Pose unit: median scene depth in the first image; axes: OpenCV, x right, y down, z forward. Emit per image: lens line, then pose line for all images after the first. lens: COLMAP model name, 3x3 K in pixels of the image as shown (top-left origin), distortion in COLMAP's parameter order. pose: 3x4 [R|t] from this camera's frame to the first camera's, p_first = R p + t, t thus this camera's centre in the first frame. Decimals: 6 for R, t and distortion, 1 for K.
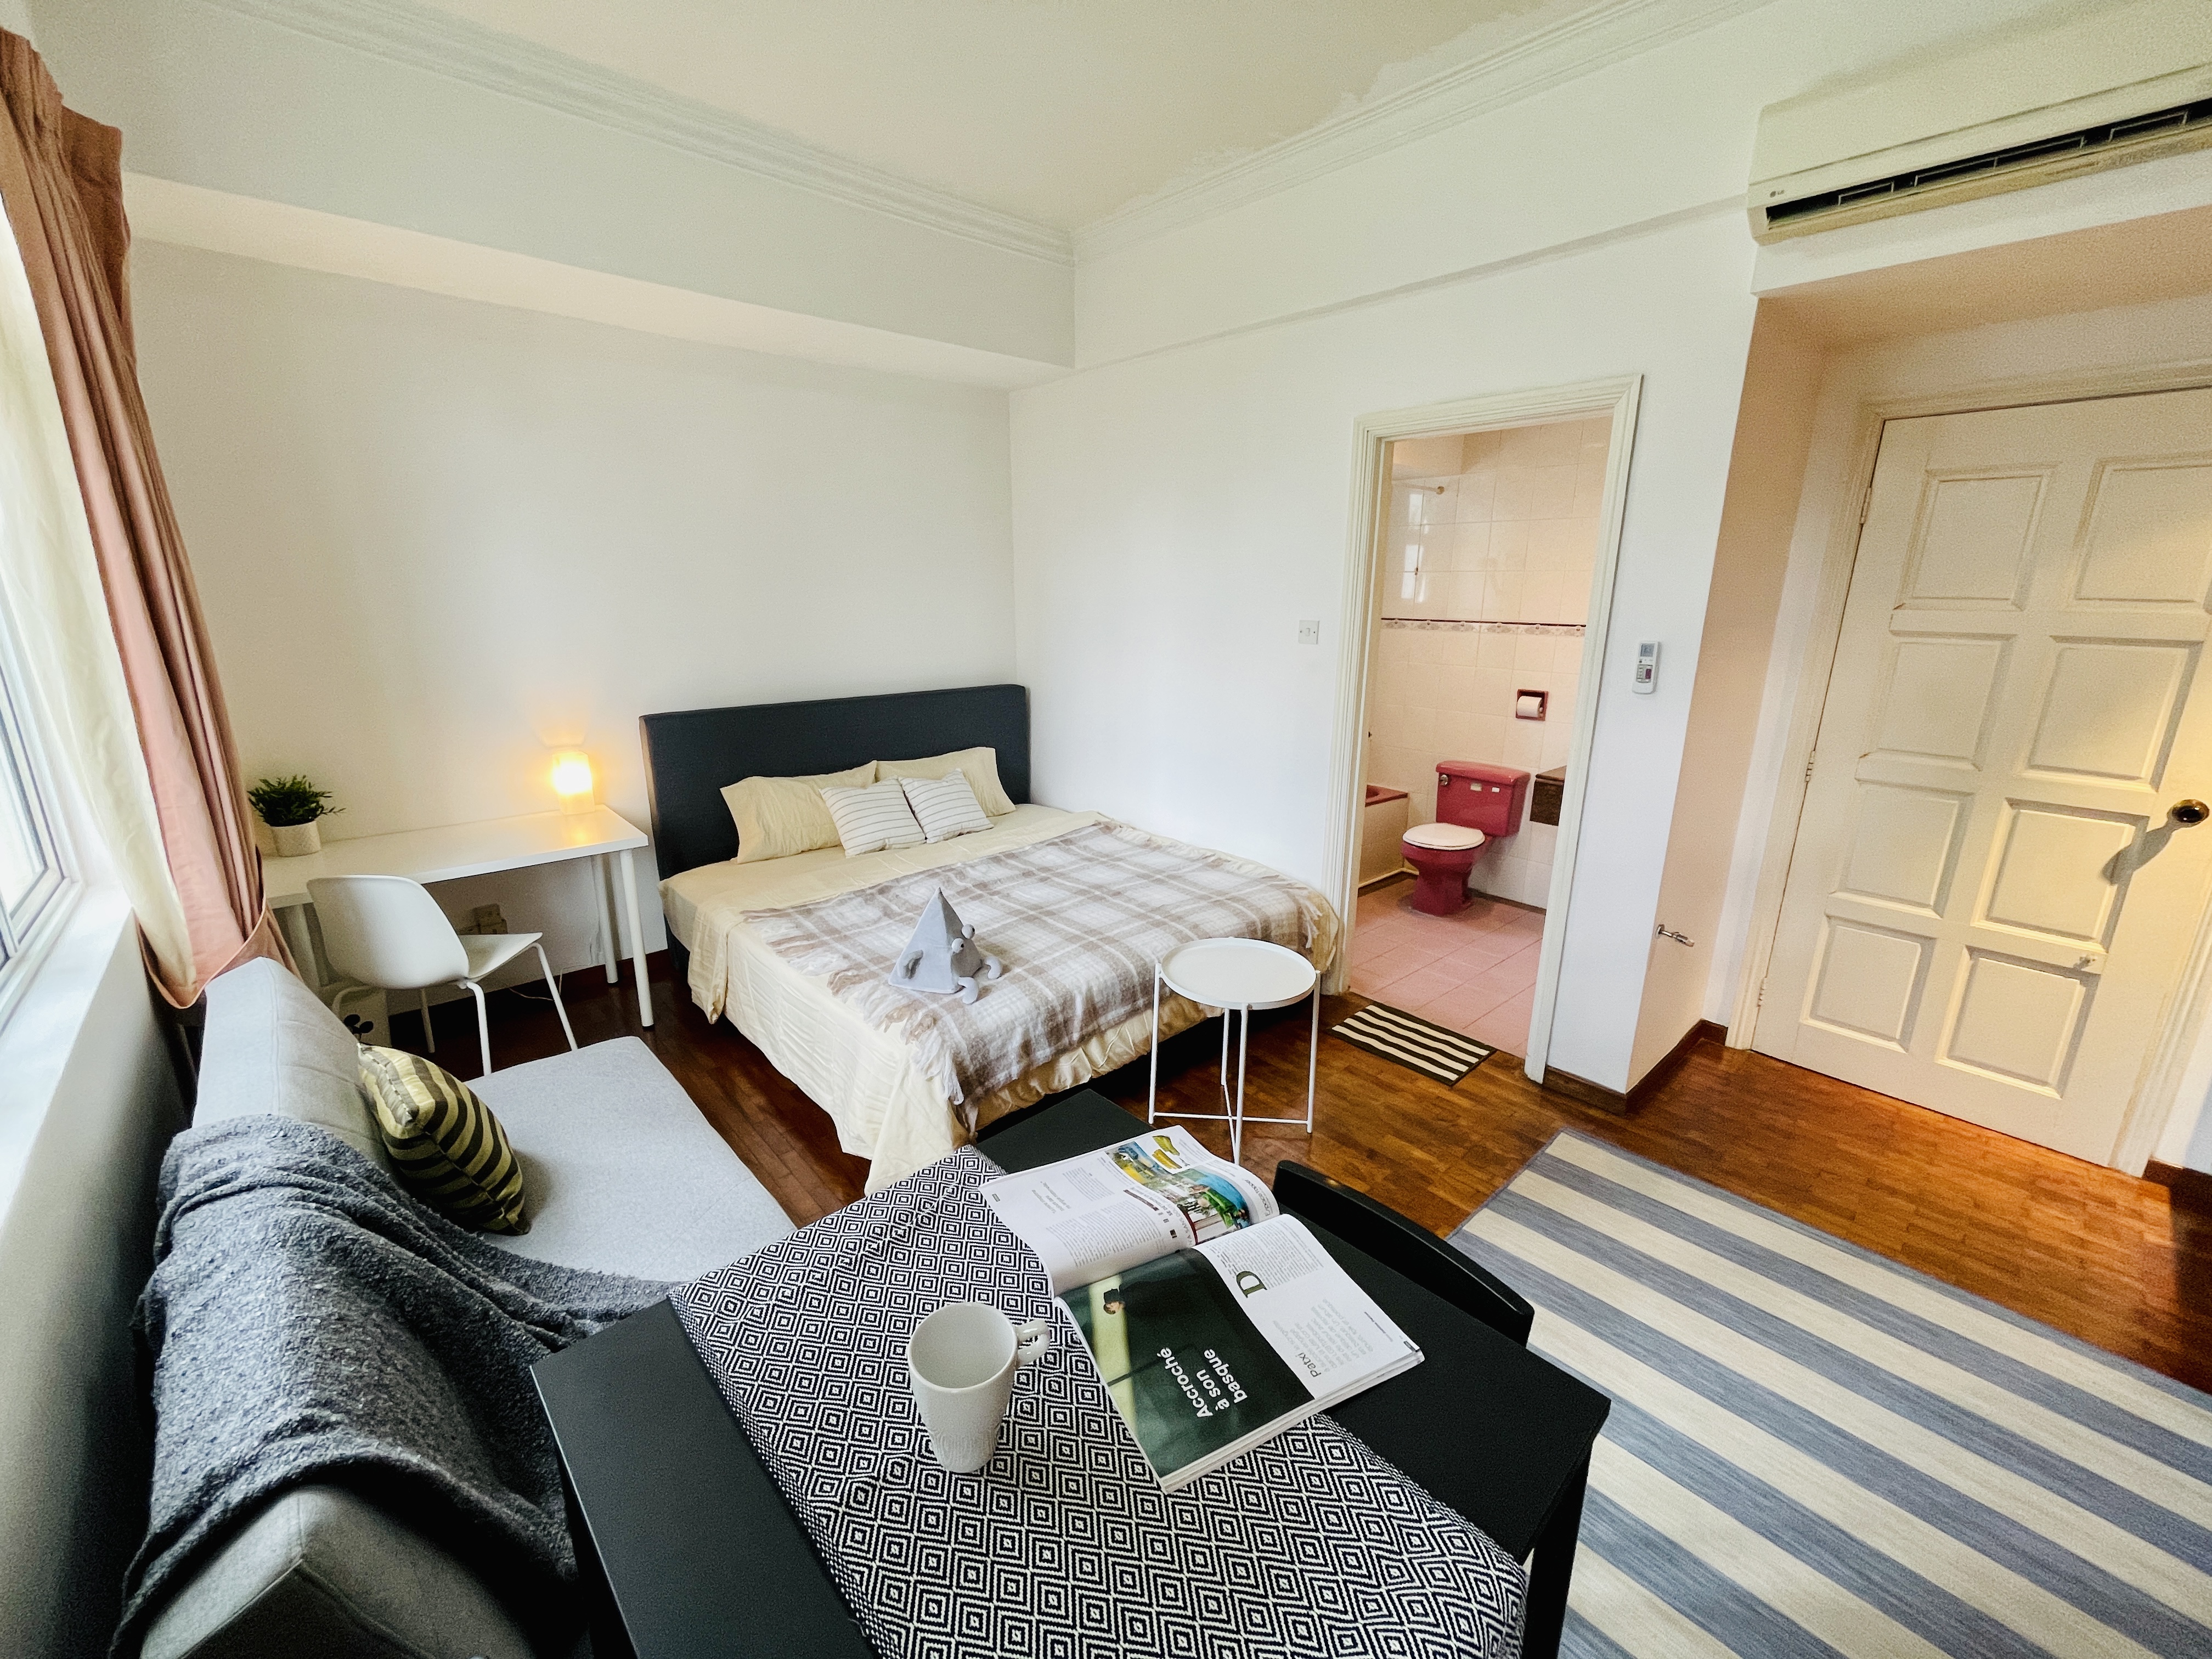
lens RADIAL K [[890.2, 0, 1106.8], [0, 890.2, 819.0], [0, 0, 1]] dist [0.000264, -0.000402]
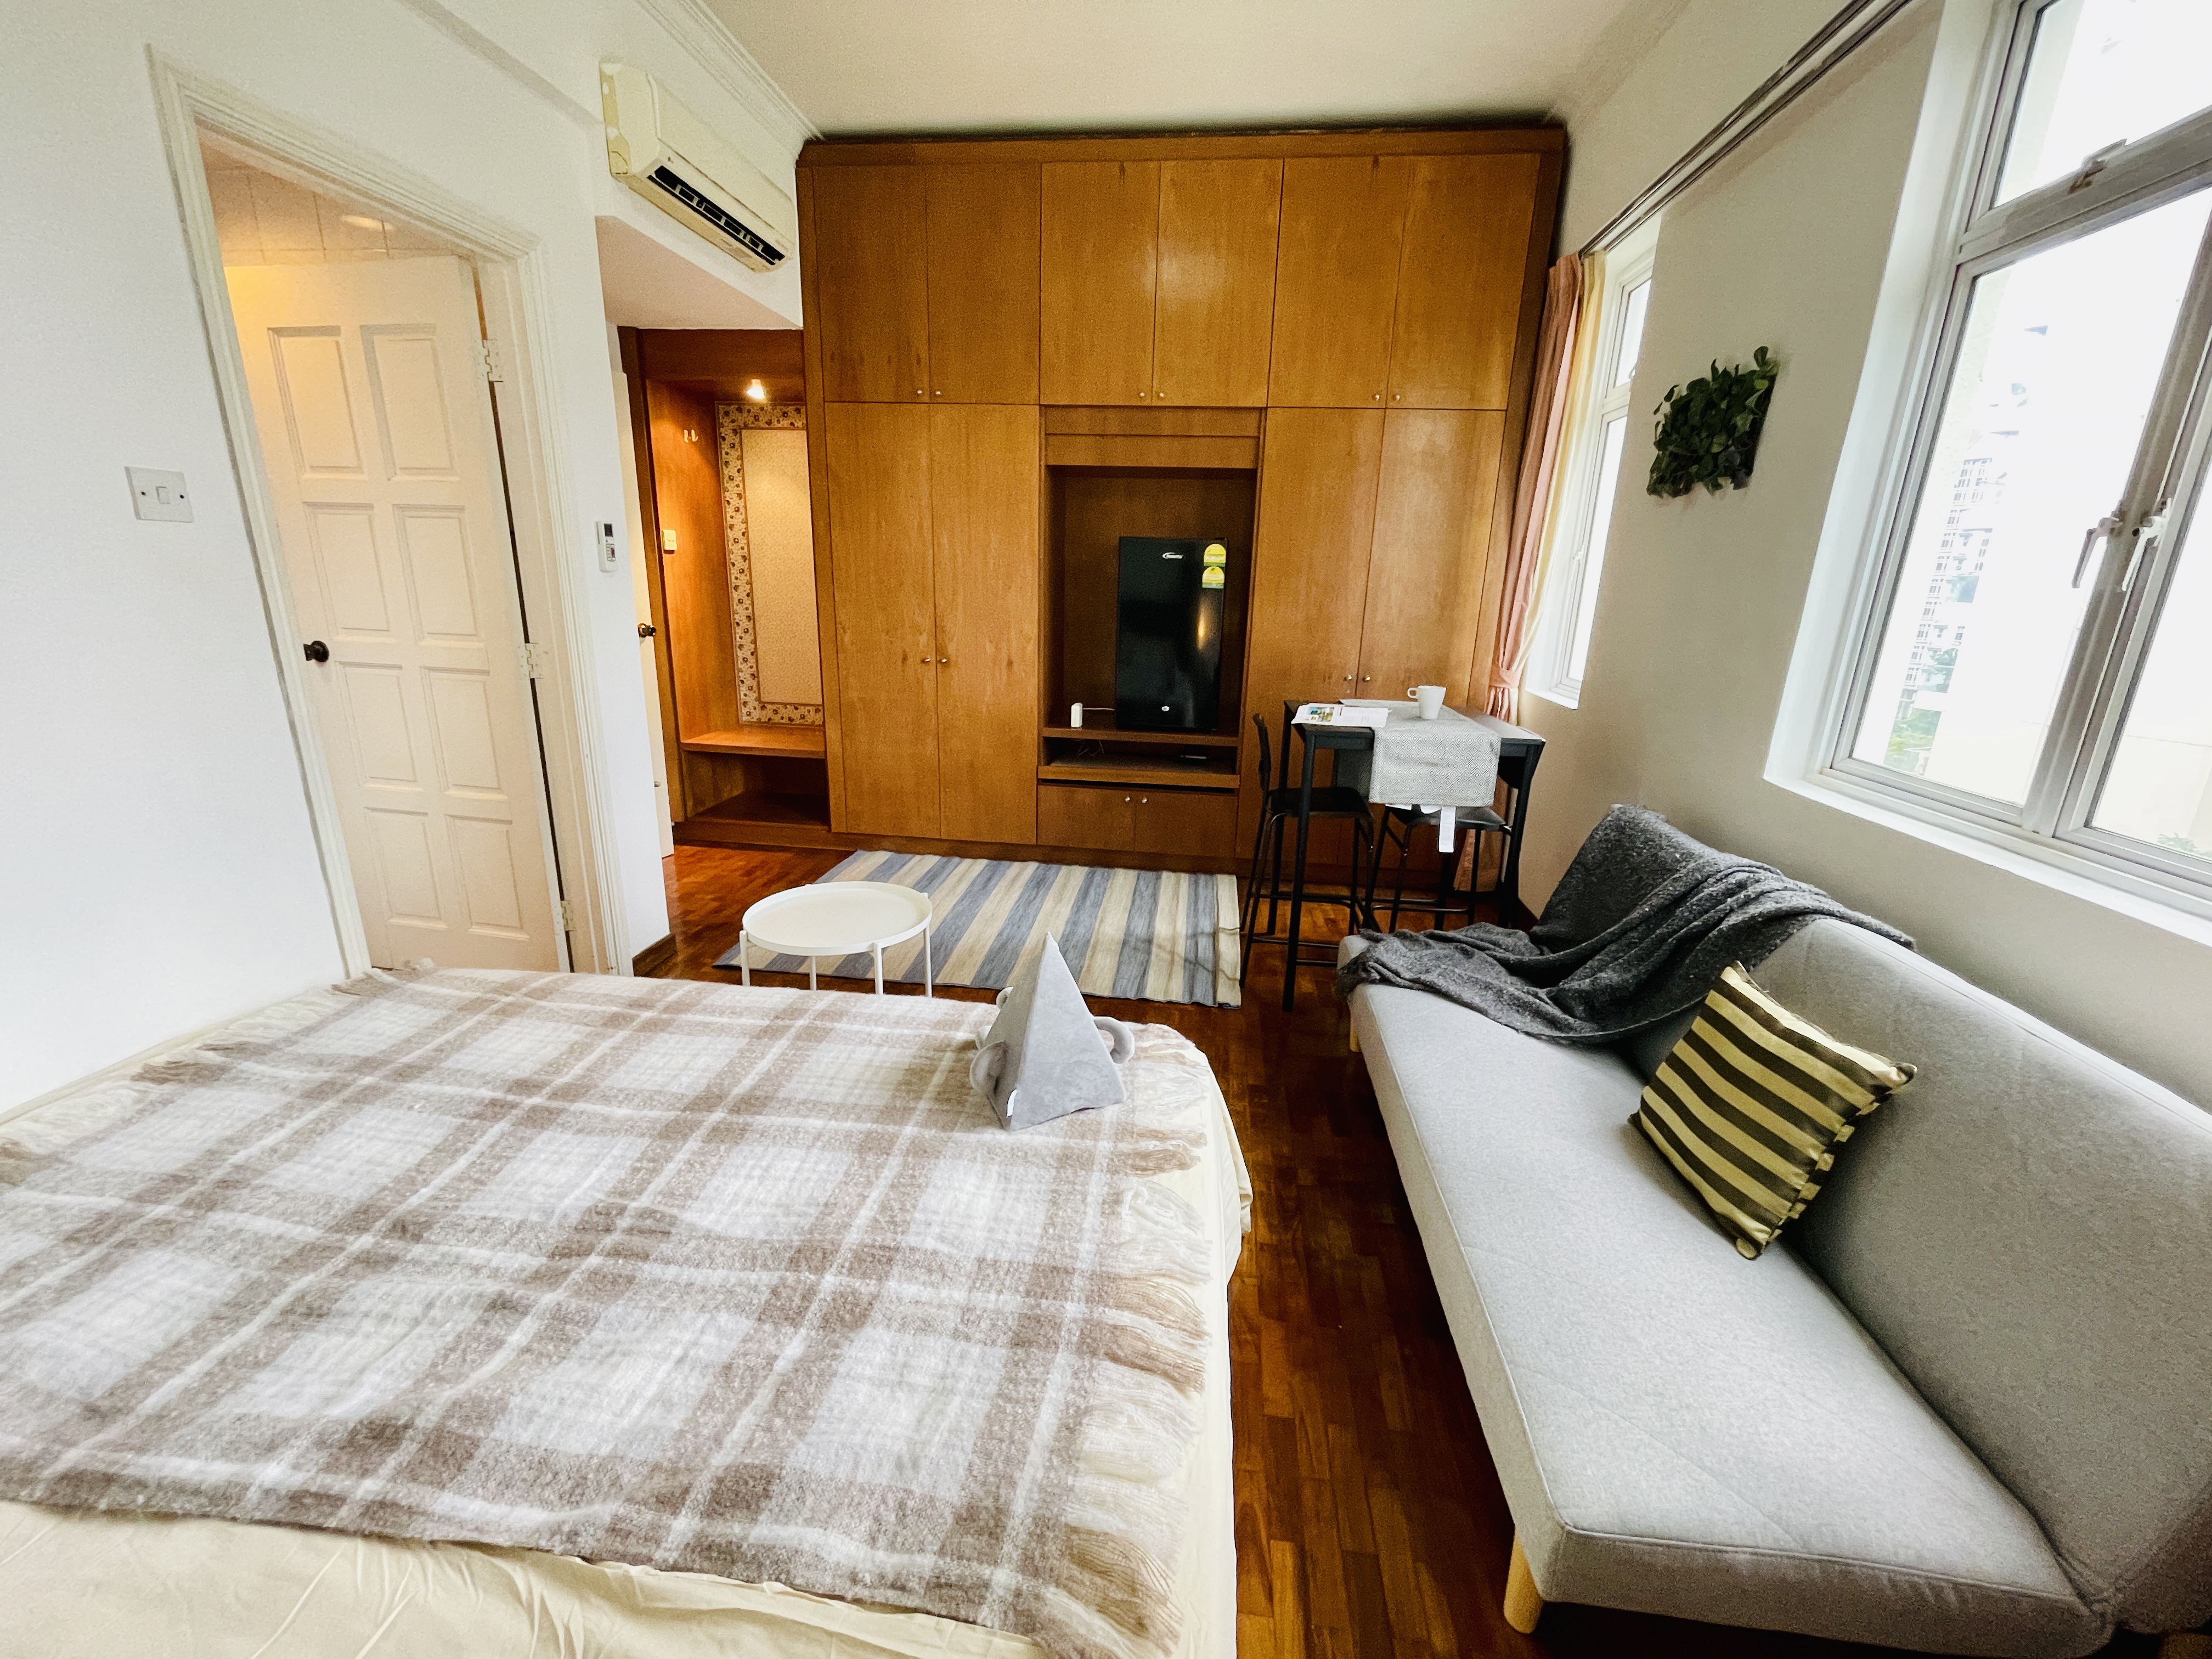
lens RADIAL K [[890.2, 0, 1106.8], [0, 890.2, 819.0], [0, 0, 1]] dist [0.000264, -0.000402]
pose [[-0.658114, -0.226145, 0.718153, -0.478502], [0.157976, 0.891120, 0.425381, -0.182619], [-0.736159, 0.393400, -0.550733, 0.976160]]
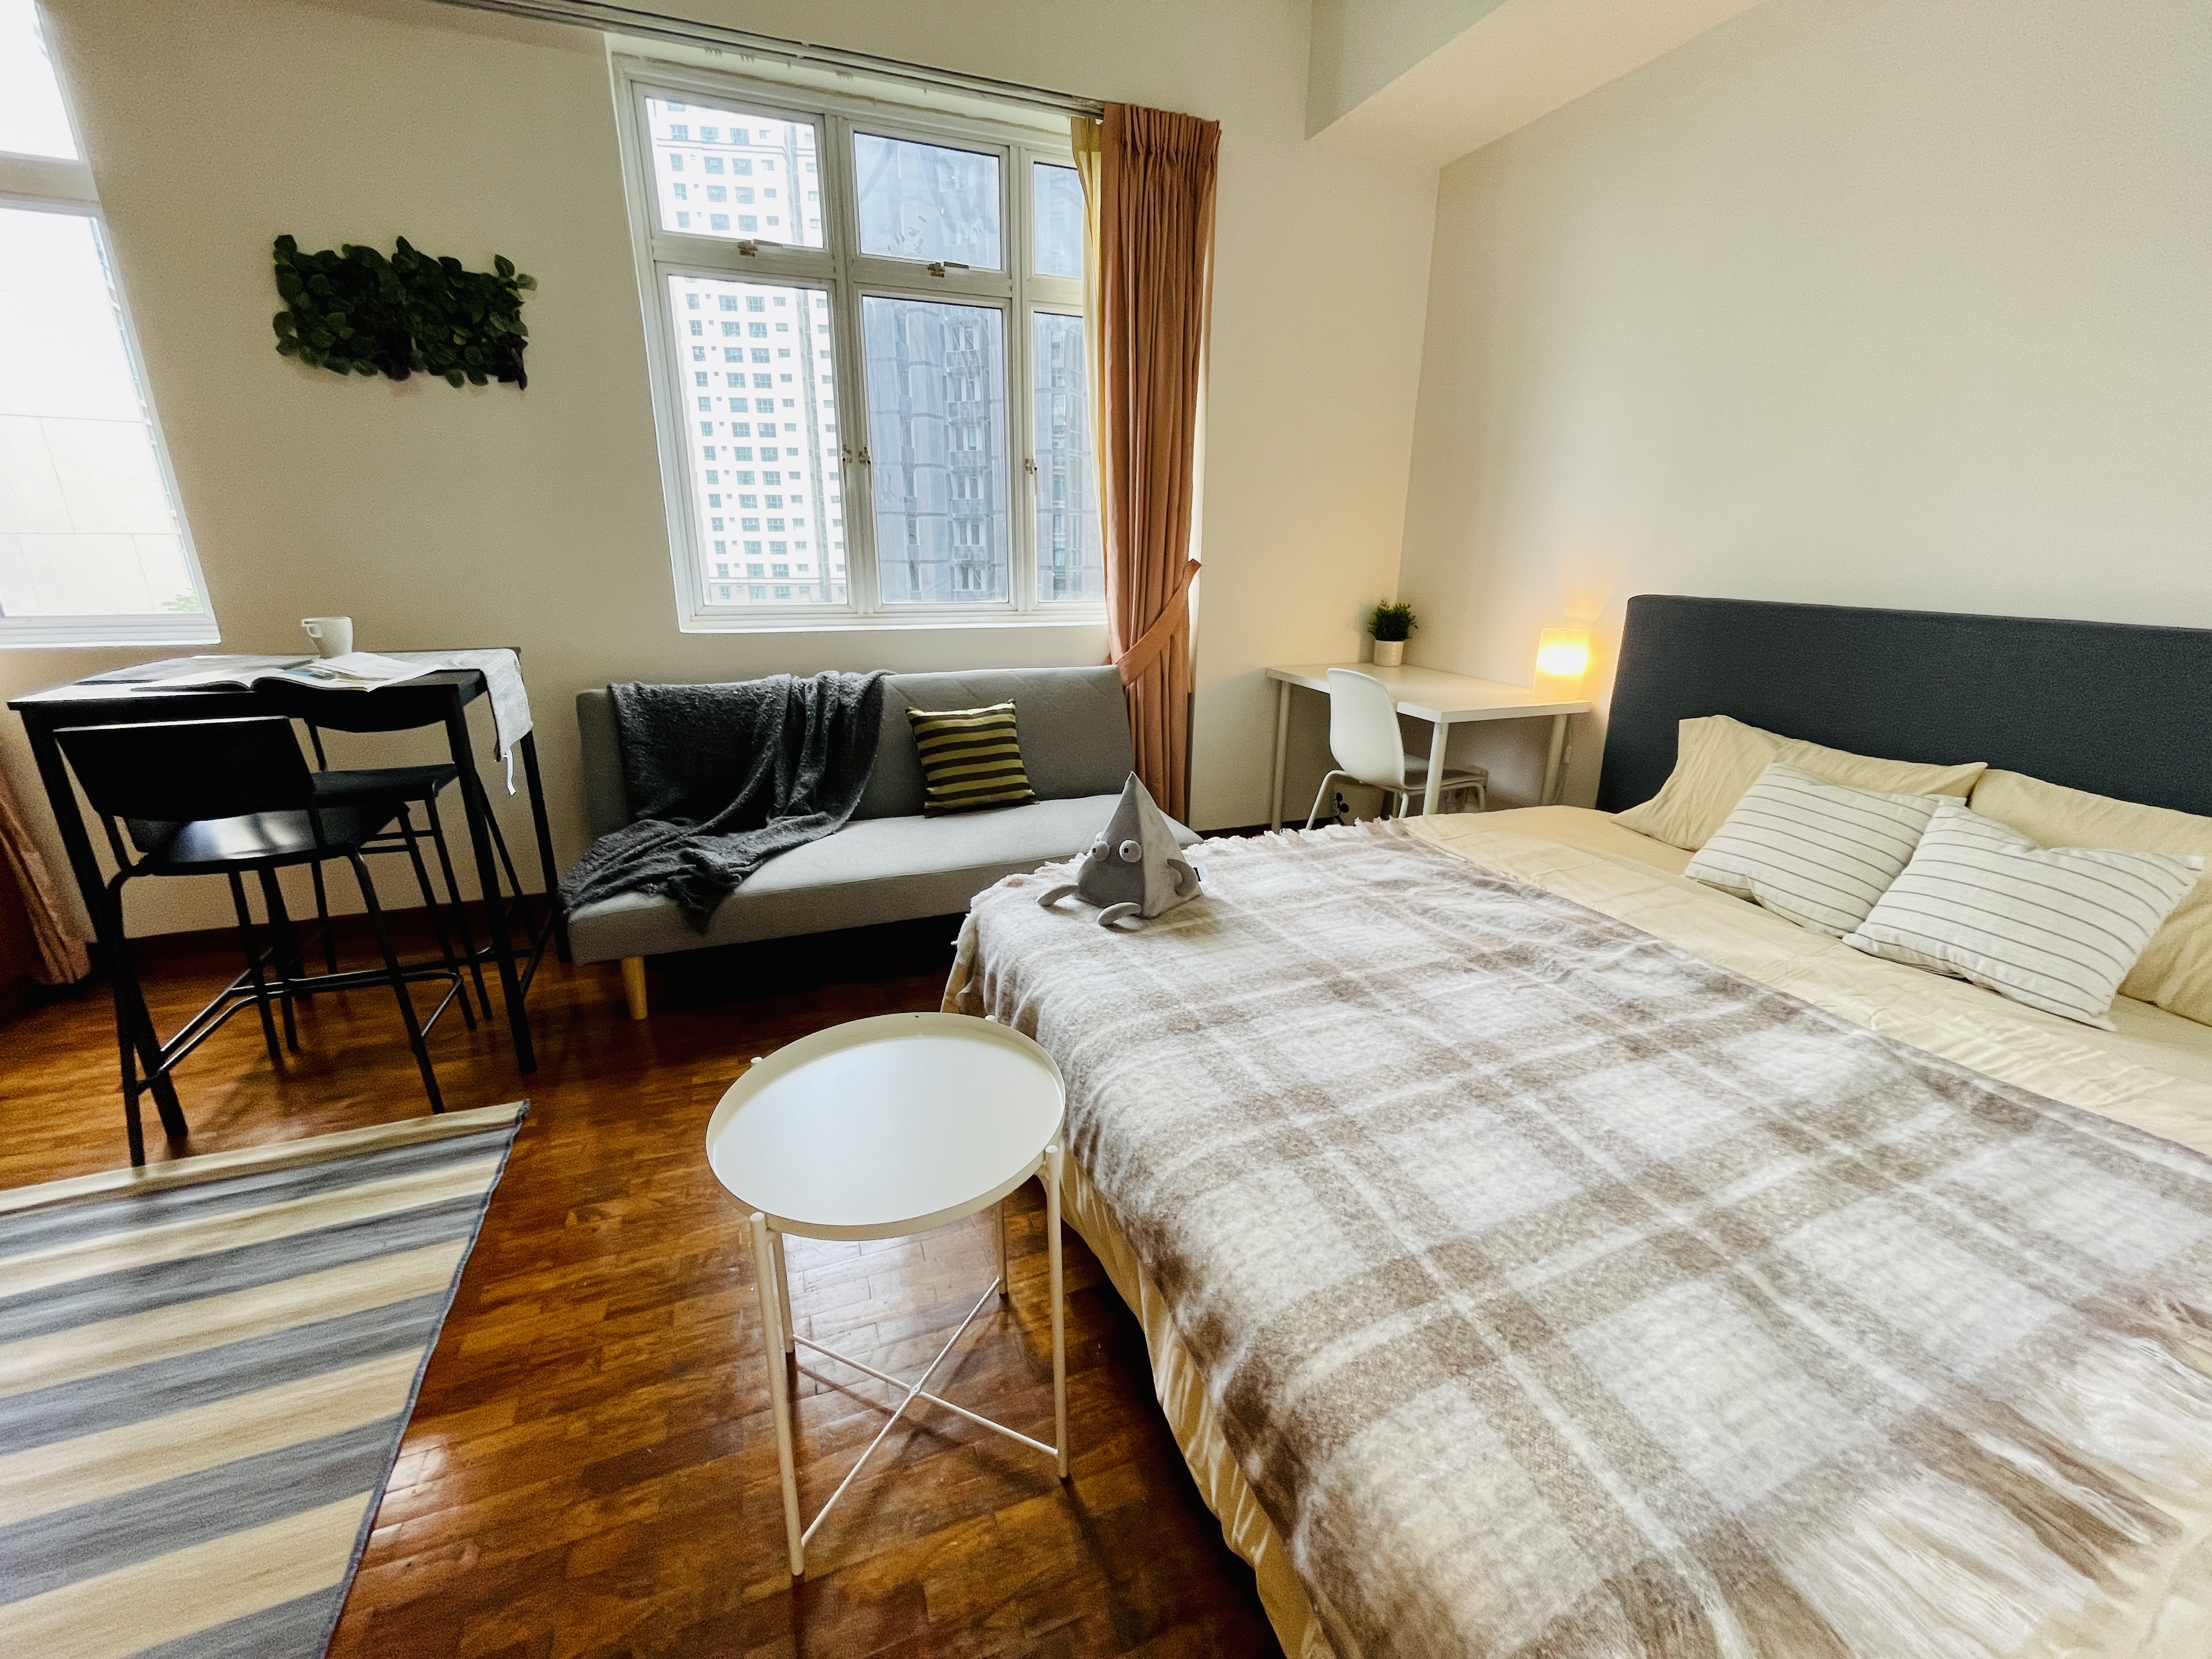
lens RADIAL K [[895.1, 0, 1112.0], [0, 895.1, 817.4], [0, 0, 1]] dist [-0.011335, 0.005240]
pose [[-0.352431, 0.268310, -0.896550, 0.368492], [-0.251954, 0.895441, 0.367020, -0.118044], [0.901283, 0.355239, -0.247980, 0.907297]]
